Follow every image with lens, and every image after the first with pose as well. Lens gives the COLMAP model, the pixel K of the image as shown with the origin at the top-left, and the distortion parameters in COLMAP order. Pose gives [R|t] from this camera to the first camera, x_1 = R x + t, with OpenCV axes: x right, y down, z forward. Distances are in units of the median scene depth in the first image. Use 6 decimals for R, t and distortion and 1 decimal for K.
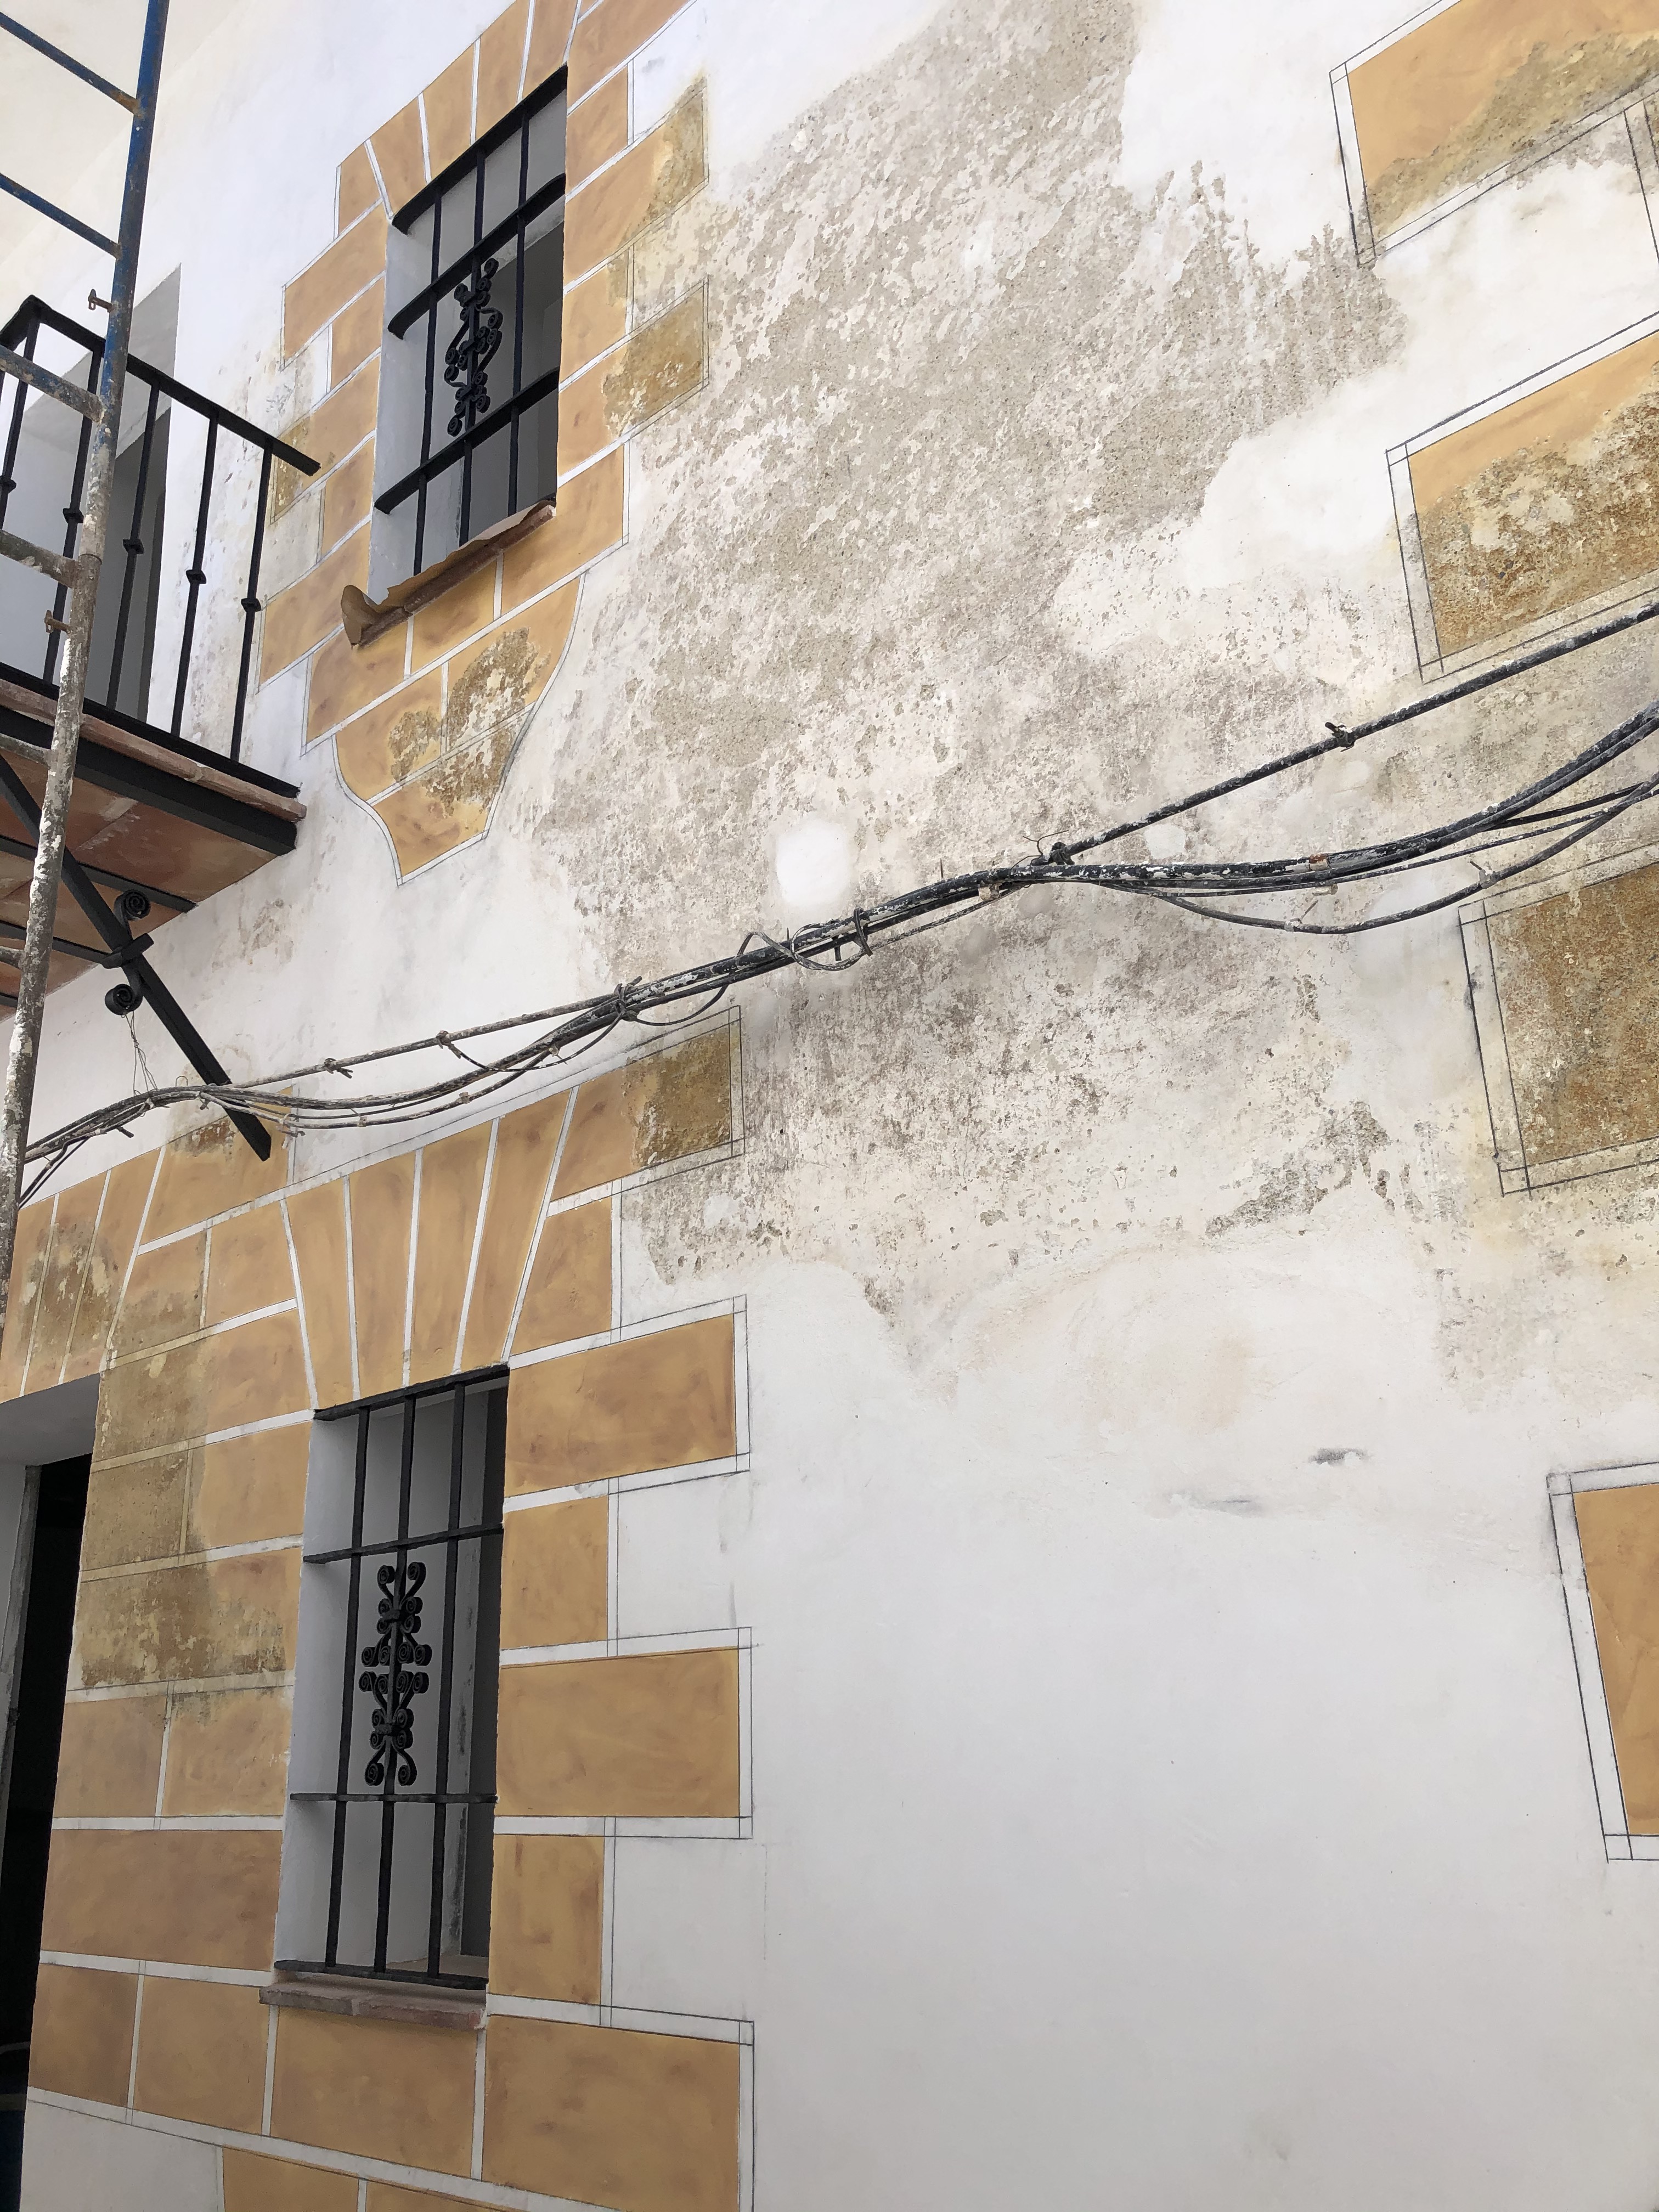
lens RADIAL K [[1804.4, 0, 817.7], [0, 1804.4, 1097.6], [0, 0, 1]] dist [0.039388, -0.058670]
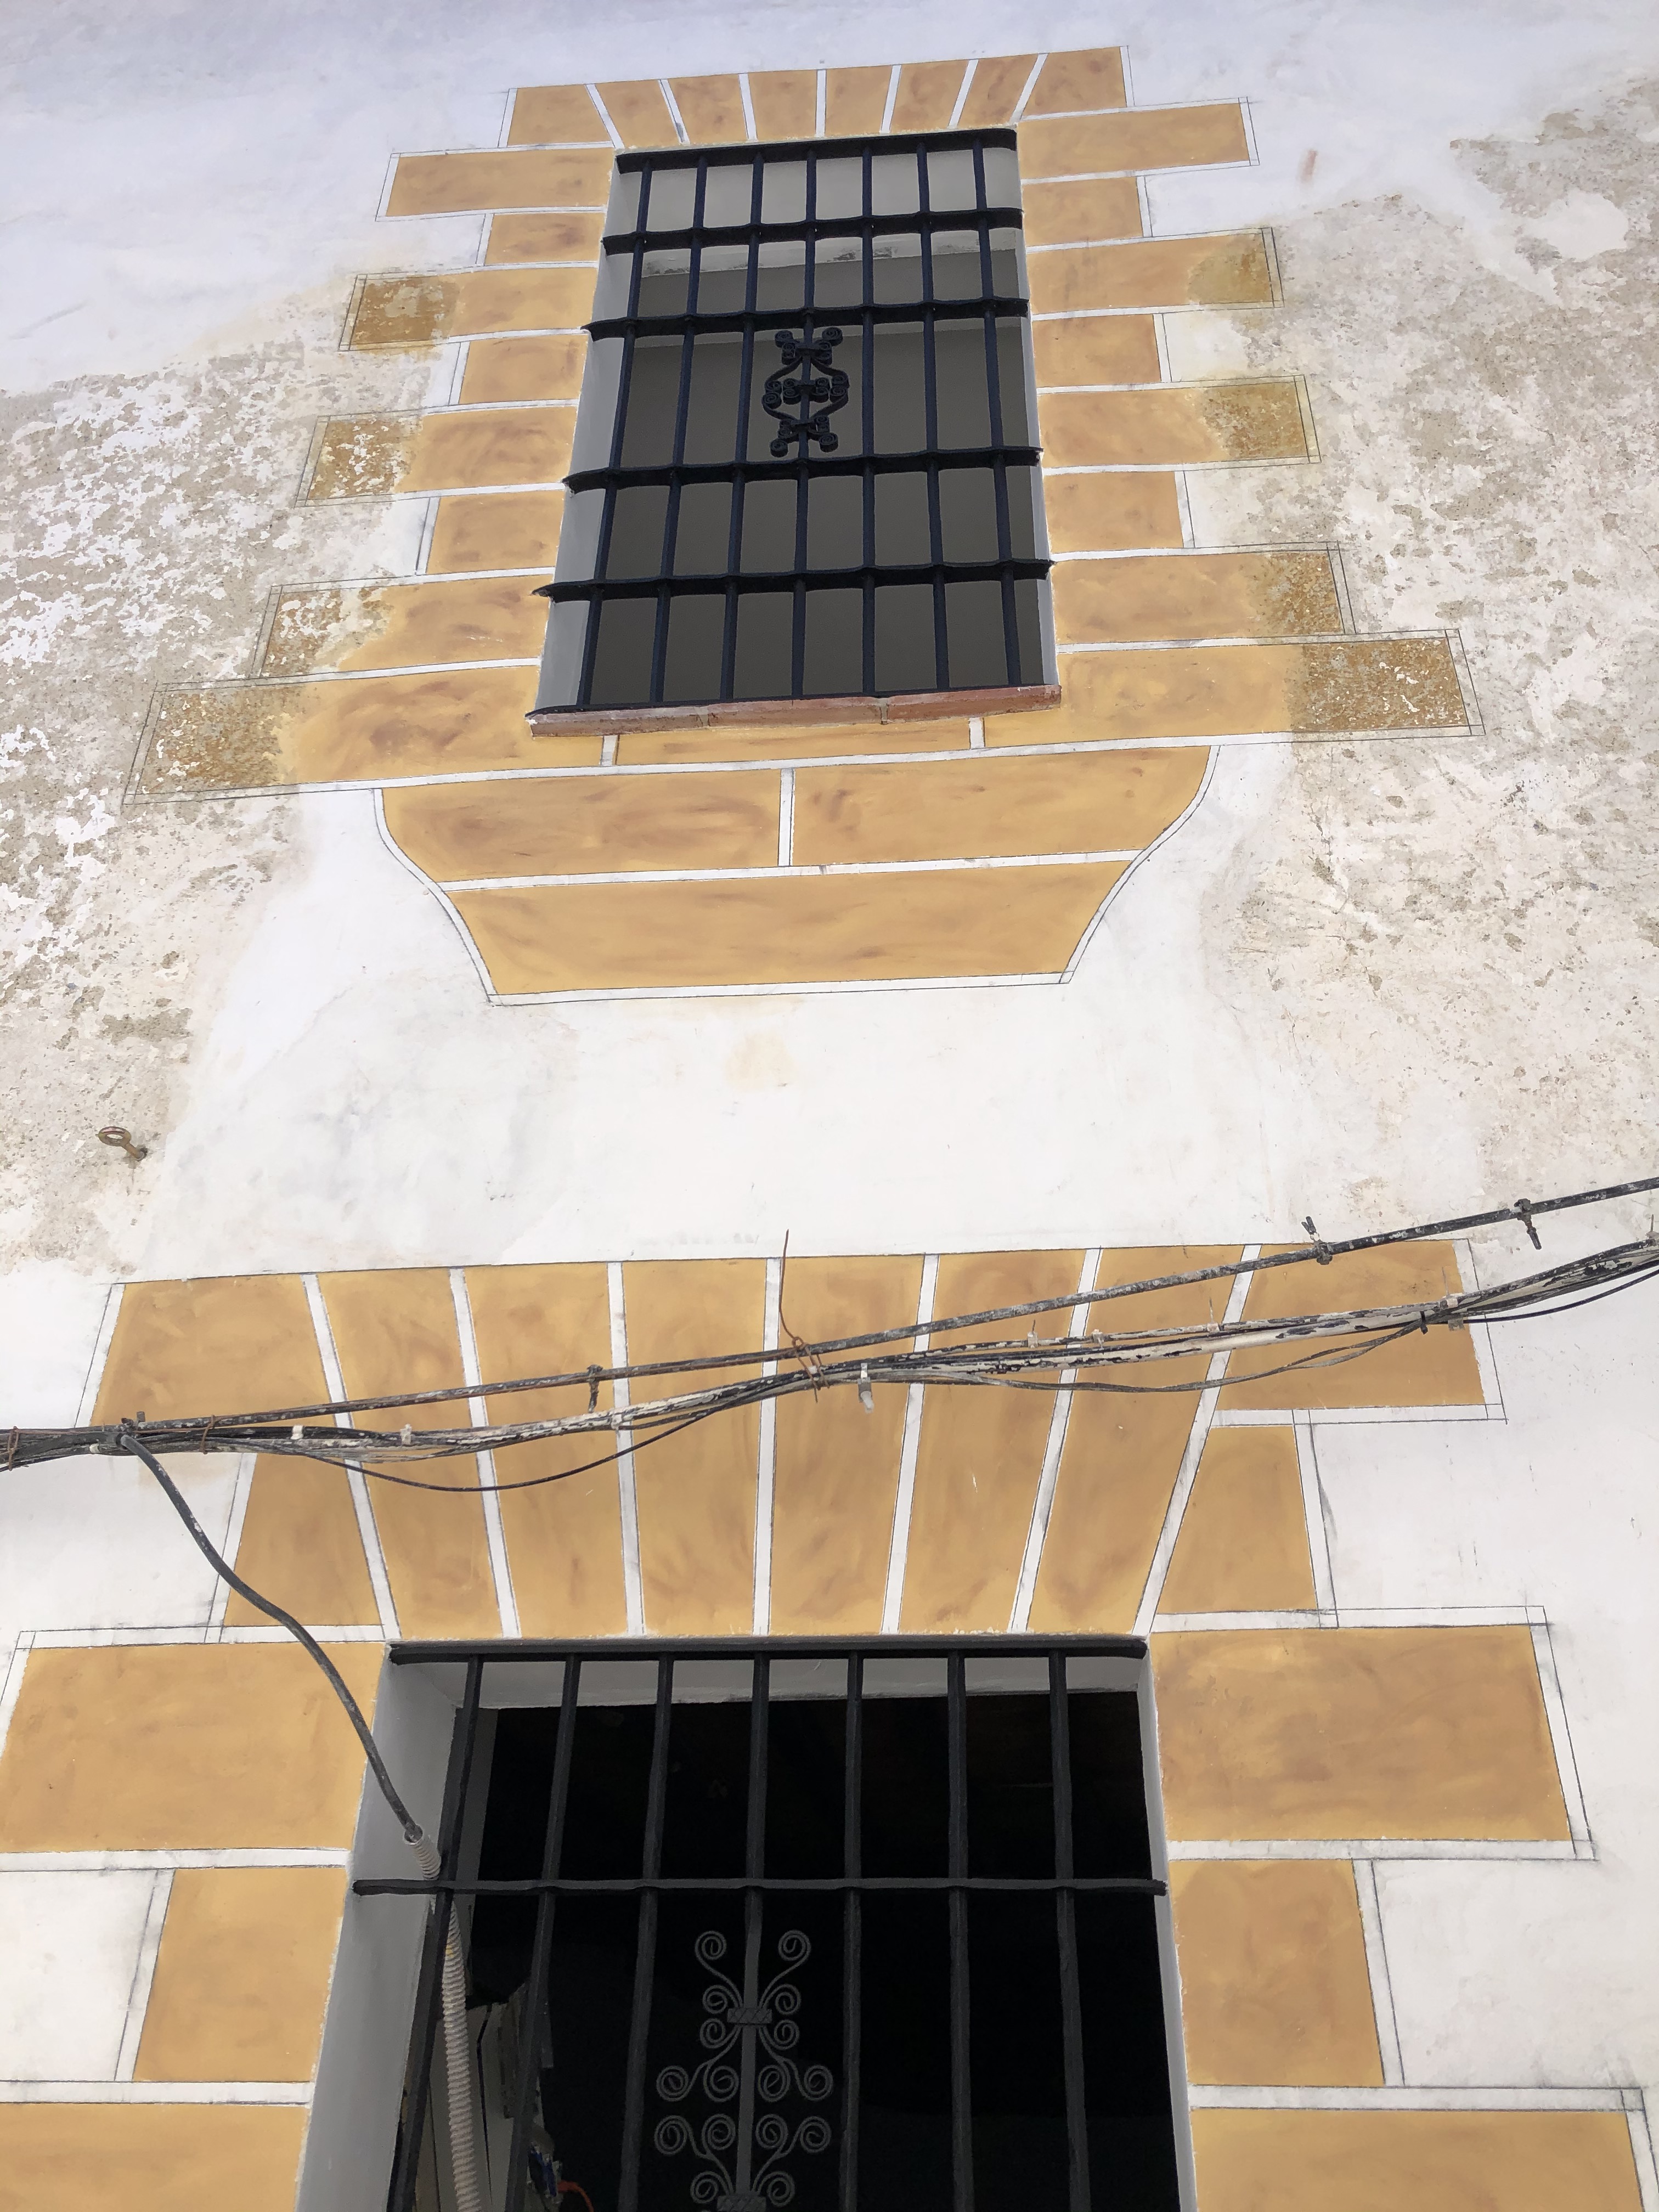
lens RADIAL K [[1804.4, 0, 817.7], [0, 1804.4, 1097.6], [0, 0, 1]] dist [0.039388, -0.058670]
pose [[0.785797, 0.341963, 0.515349, -0.699999], [-0.230289, 0.935102, -0.269353, 0.173356], [-0.574012, 0.092977, 0.813551, 0.499183]]
